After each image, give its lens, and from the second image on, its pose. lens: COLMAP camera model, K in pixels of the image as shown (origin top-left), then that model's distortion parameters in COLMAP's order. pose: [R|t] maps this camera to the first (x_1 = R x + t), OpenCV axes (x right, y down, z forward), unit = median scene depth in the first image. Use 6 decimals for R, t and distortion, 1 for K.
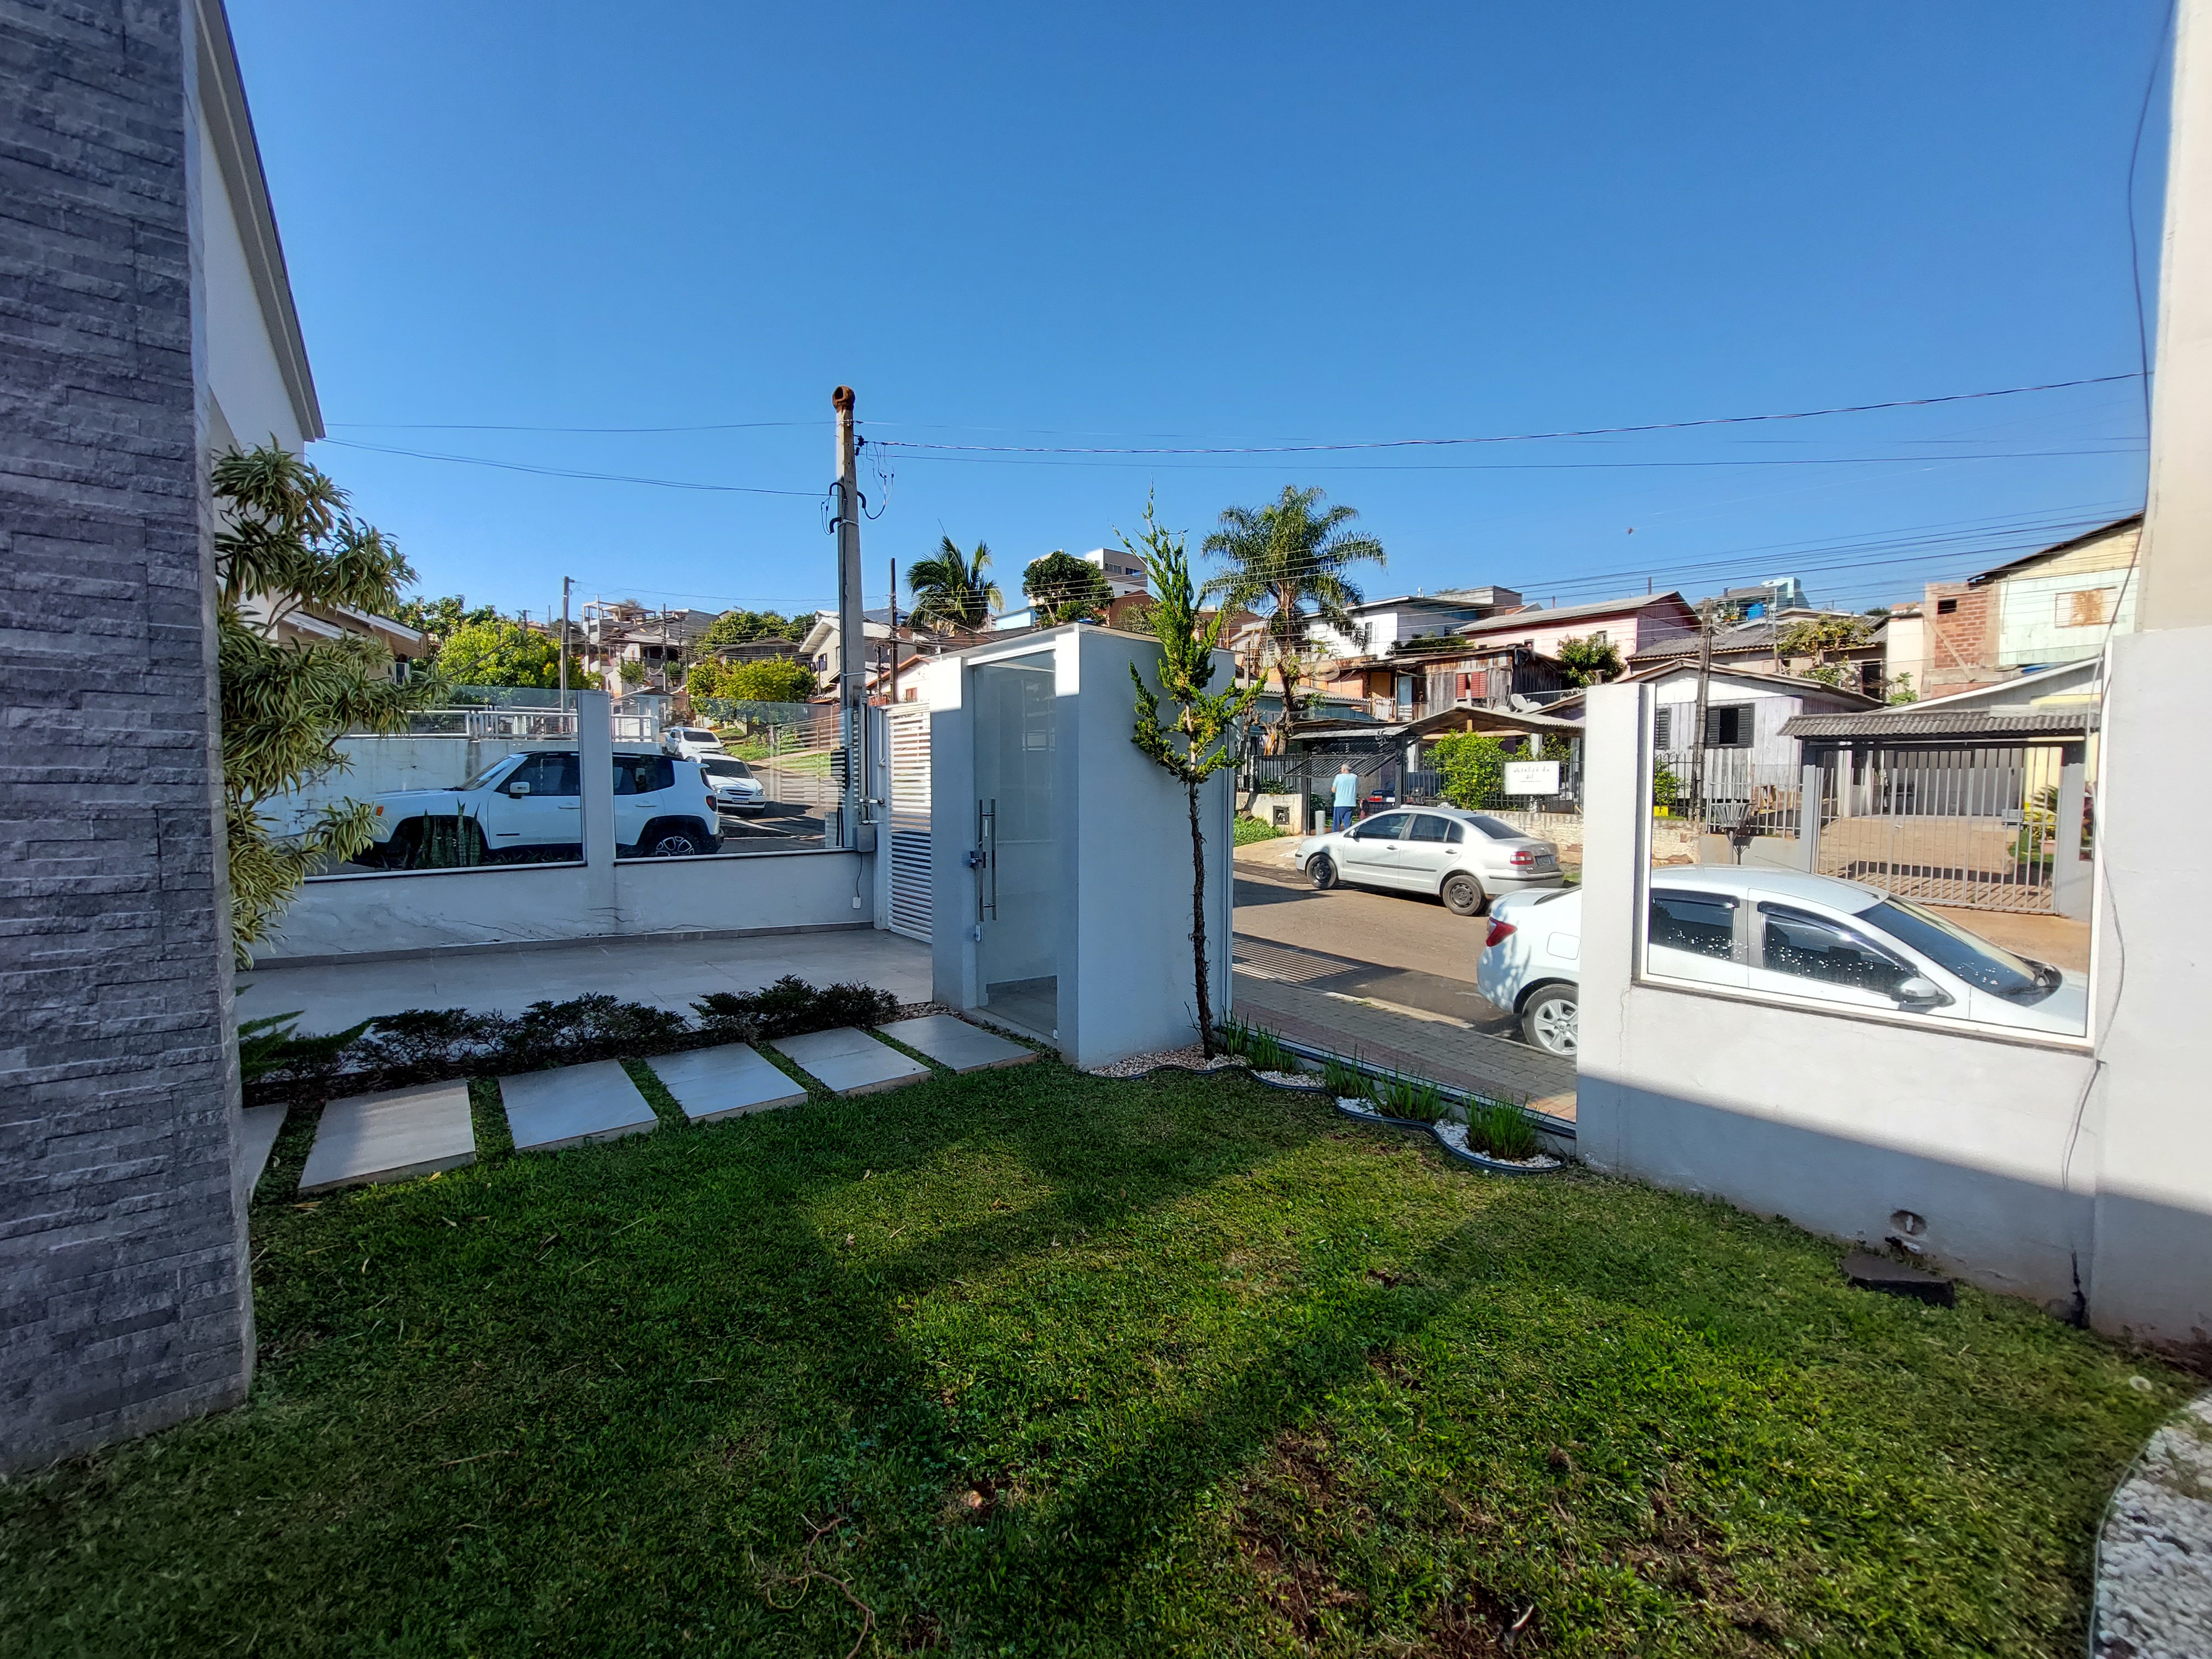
lens RADIAL K [[886.2, 0, 1121.1], [0, 886.2, 826.1], [0, 0, 1]] dist [-0.012022, 0.000363]
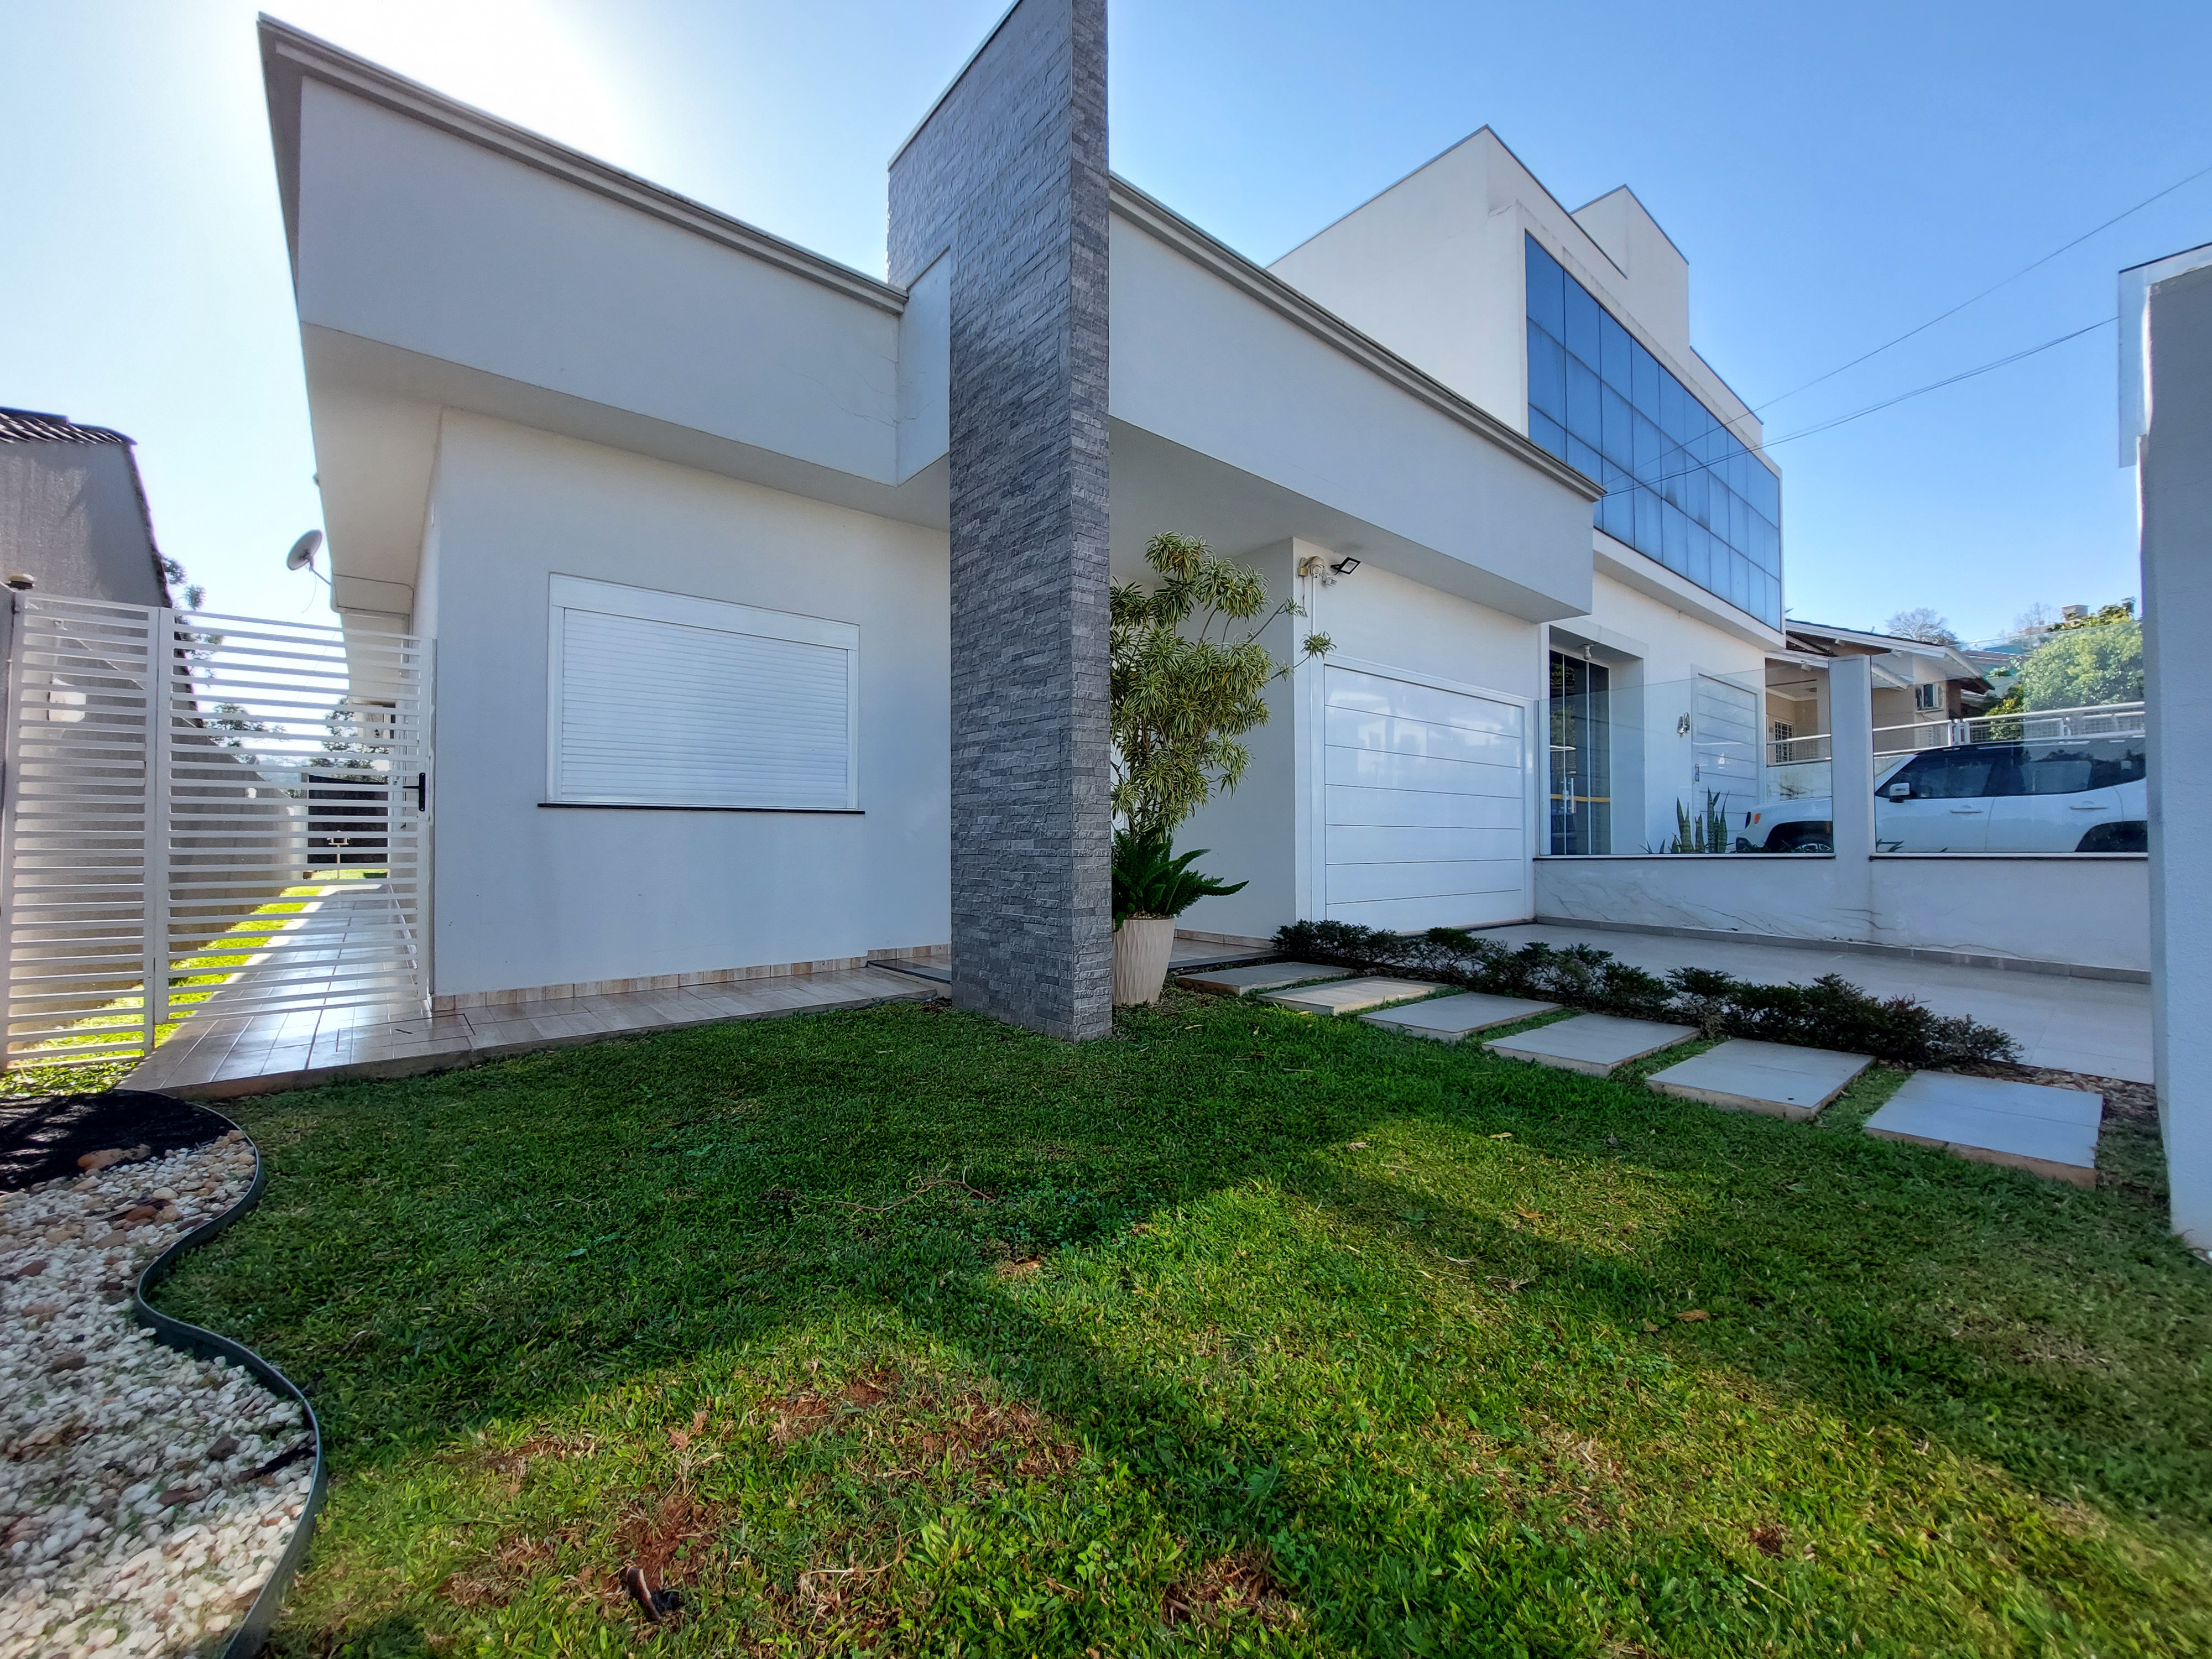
lens RADIAL K [[886.2, 0, 1121.1], [0, 886.2, 826.1], [0, 0, 1]] dist [-0.012022, 0.000363]
pose [[0.019393, -0.022540, -0.999558, 0.526681], [-0.042268, 0.998834, -0.023344, 0.135223], [0.998918, 0.042702, 0.018418, 0.603339]]
